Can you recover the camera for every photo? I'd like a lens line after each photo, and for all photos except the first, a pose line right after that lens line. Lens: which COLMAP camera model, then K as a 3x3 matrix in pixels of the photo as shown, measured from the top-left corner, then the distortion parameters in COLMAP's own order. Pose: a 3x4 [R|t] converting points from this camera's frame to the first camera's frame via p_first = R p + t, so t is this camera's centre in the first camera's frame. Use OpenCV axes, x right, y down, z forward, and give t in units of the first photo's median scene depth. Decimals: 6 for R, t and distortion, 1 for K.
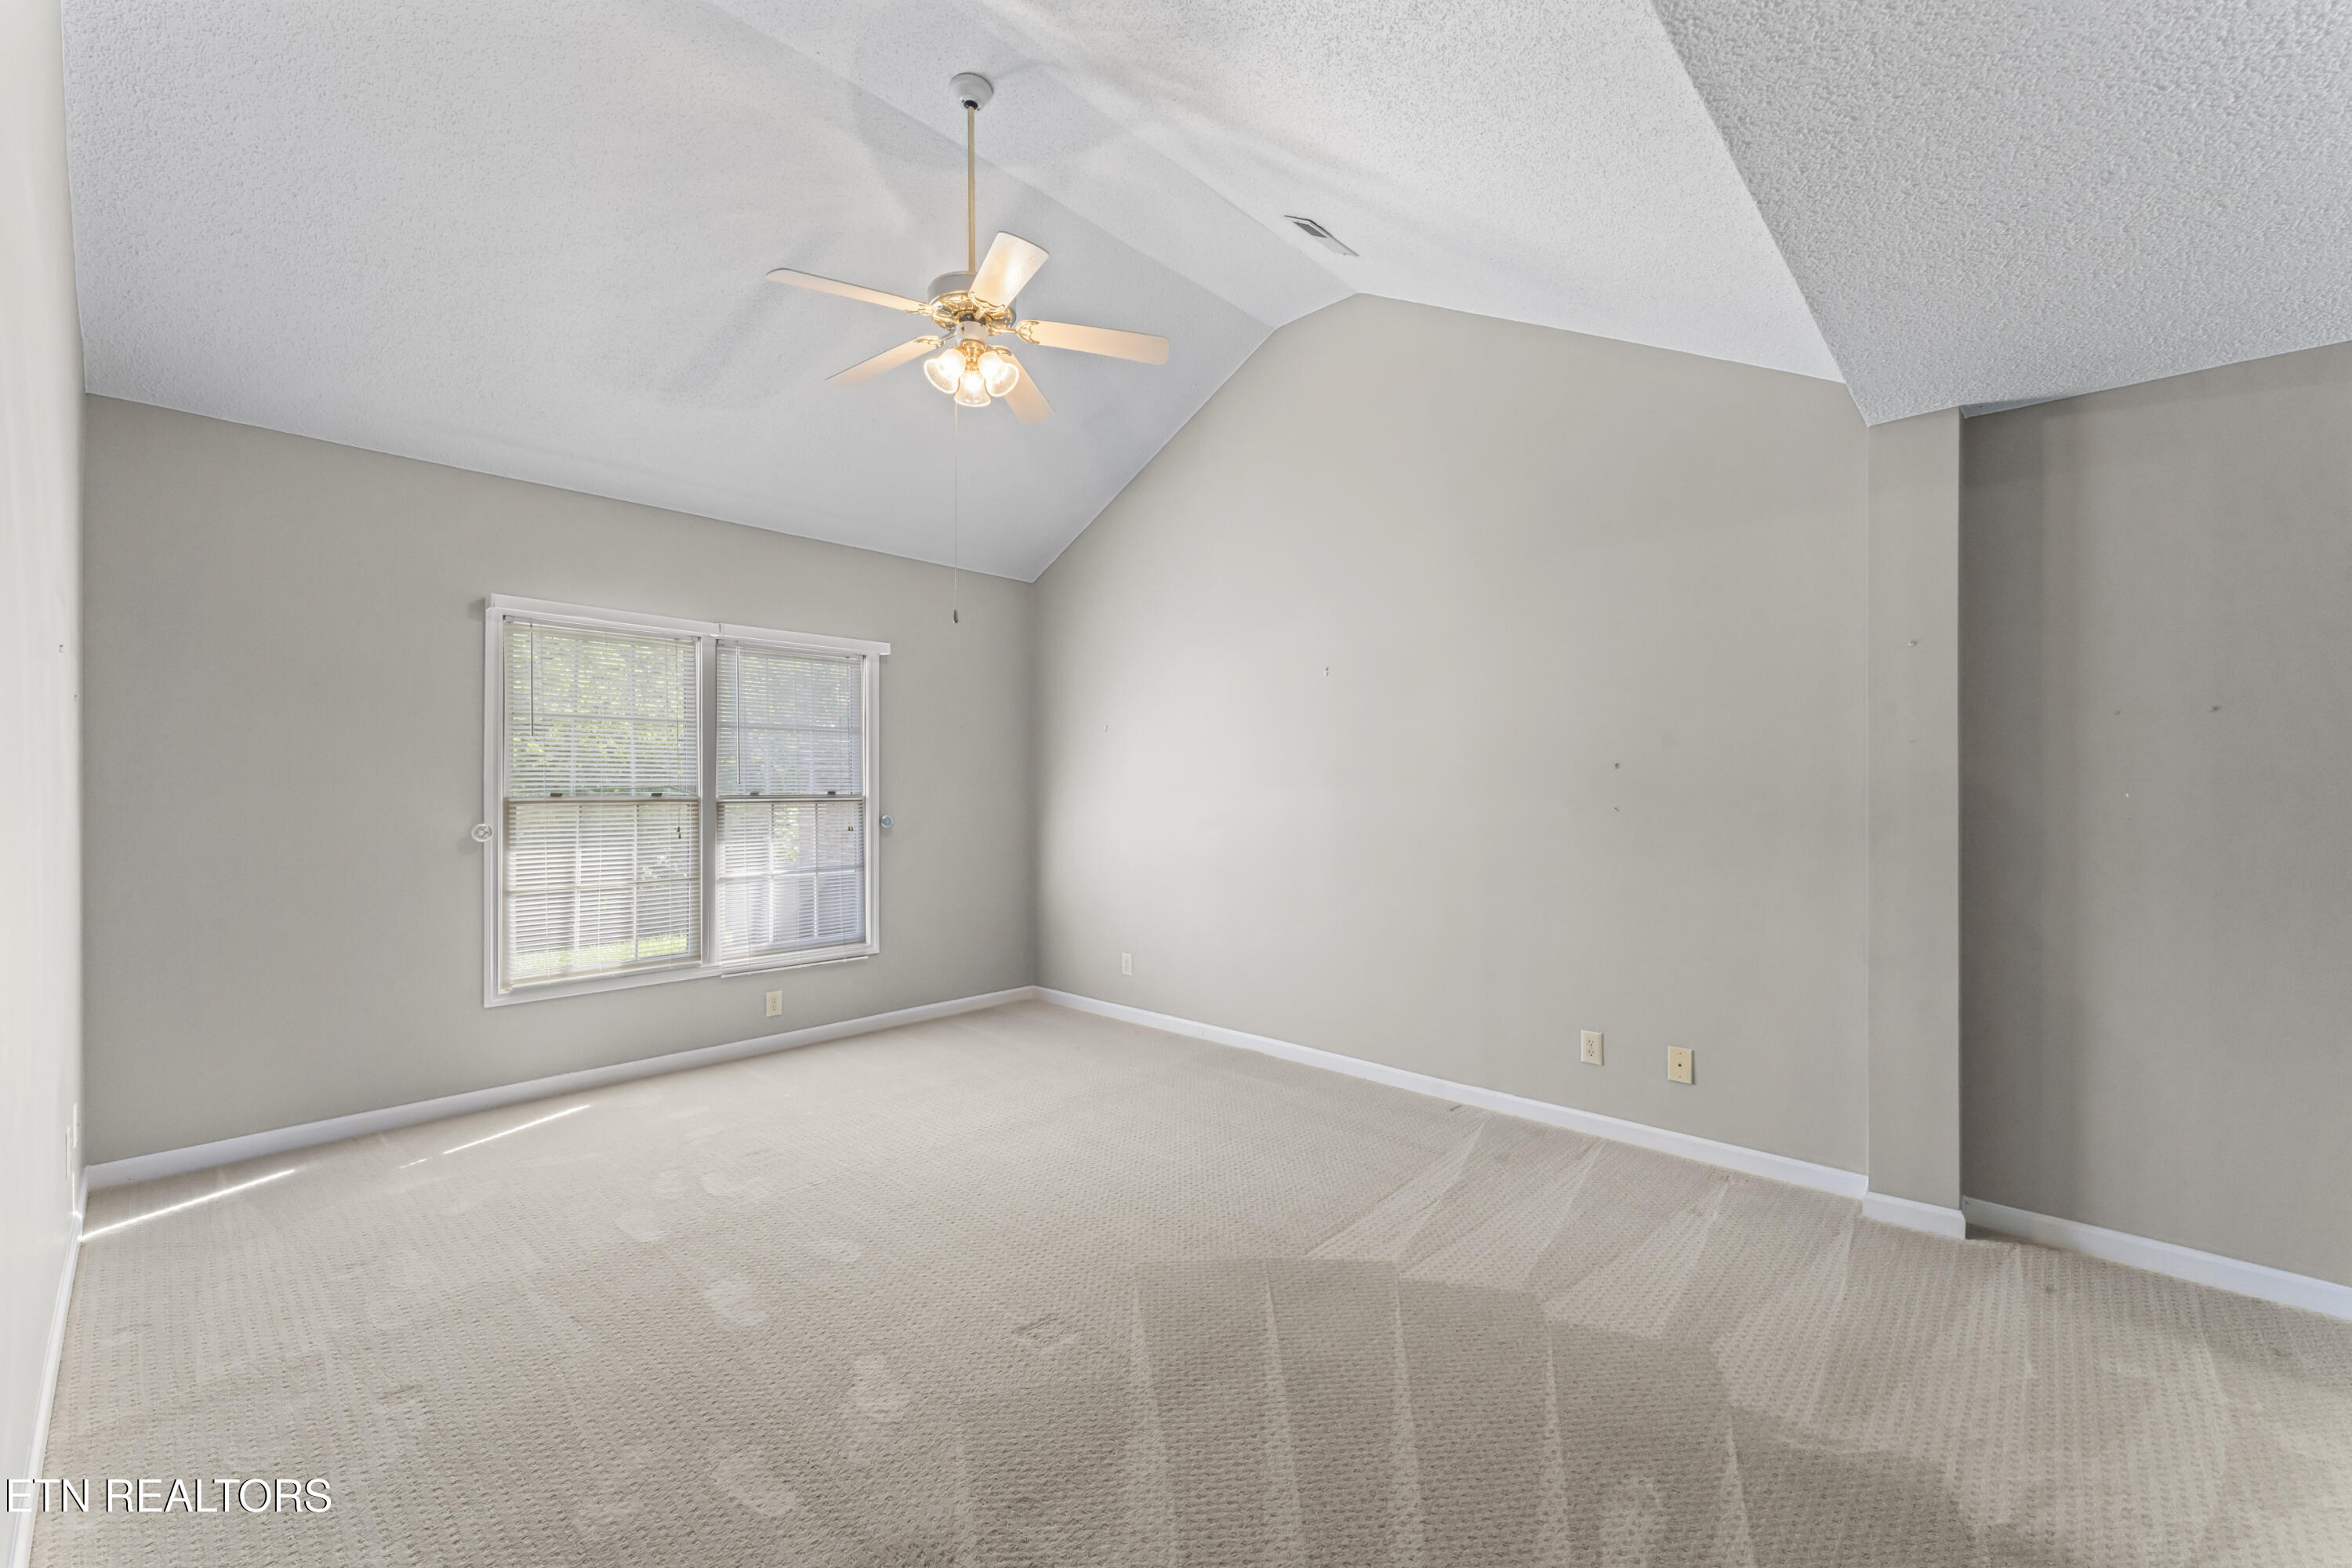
lens RADIAL K [[954.4, 0, 1180.8], [0, 954.4, 788.6], [0, 0, 1]] dist [0.002388, -0.000339]
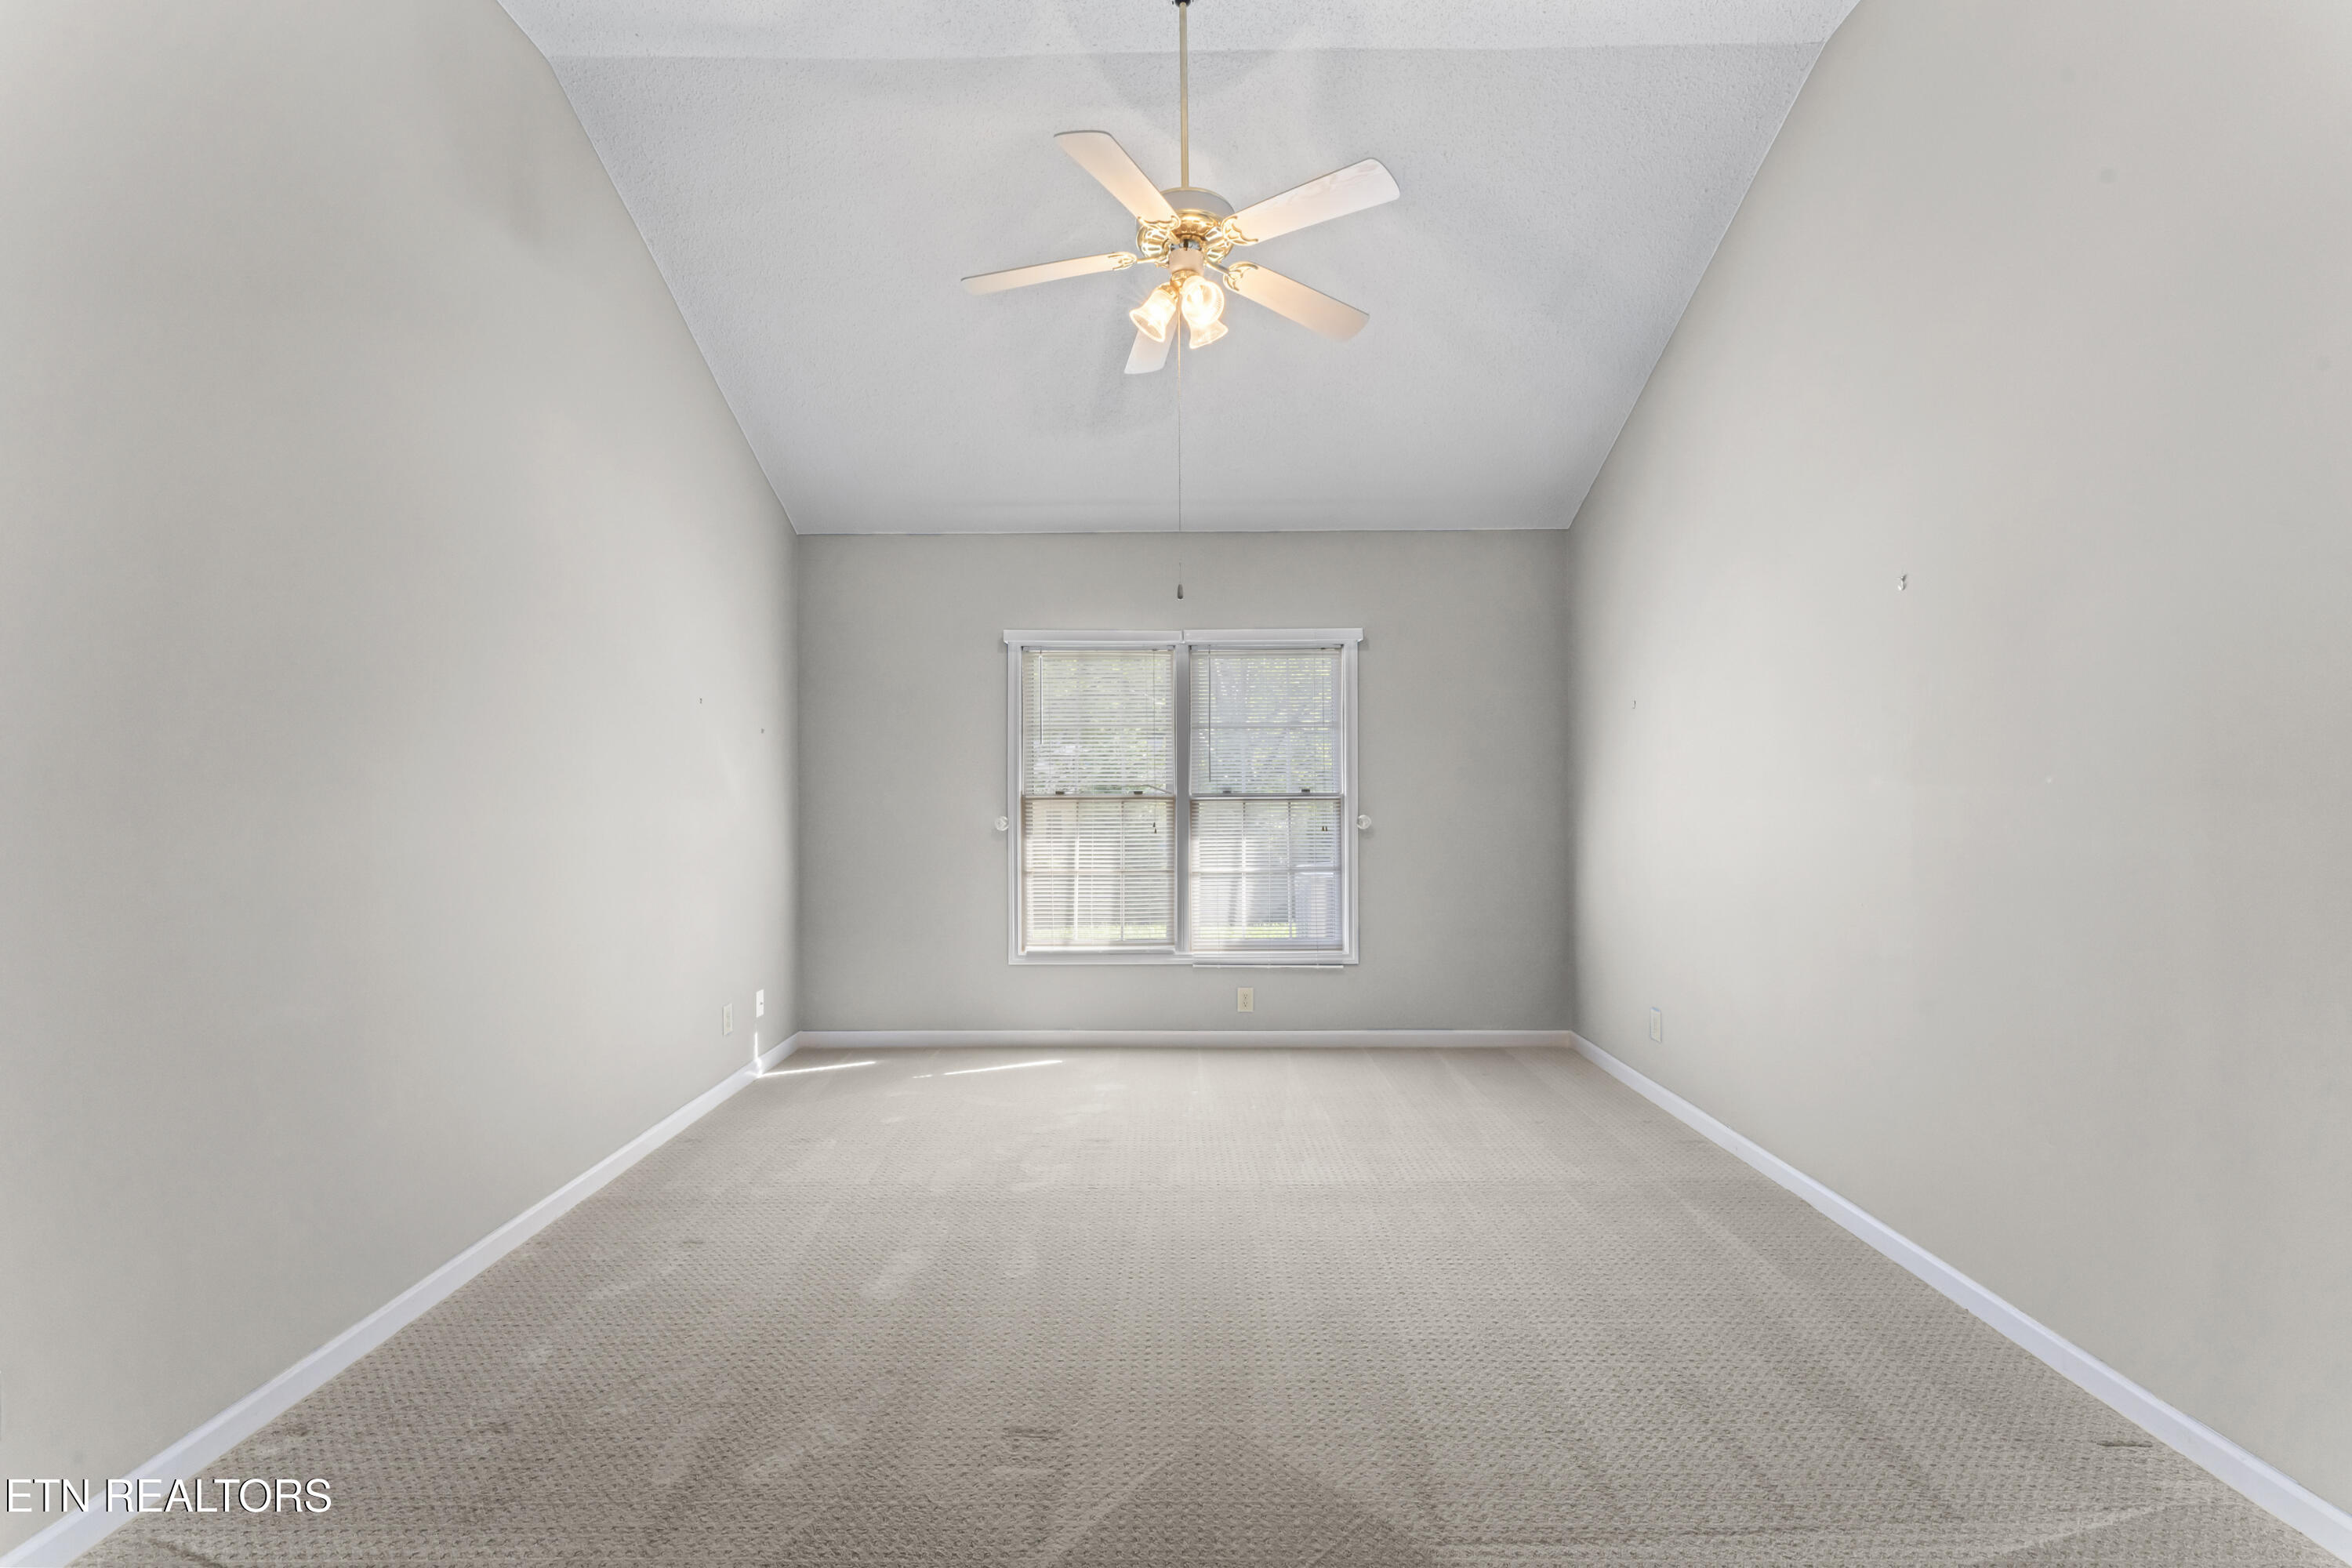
lens RADIAL K [[954.4, 0, 1173.7], [0, 954.4, 786.5], [0, 0, 1]] dist [0.002388, -0.000339]
pose [[0.671607, -0.004653, -0.740893, 0.287125], [0.004759, 0.999987, -0.001966, 0.001280], [0.740892, -0.002206, 0.671620, 0.282107]]
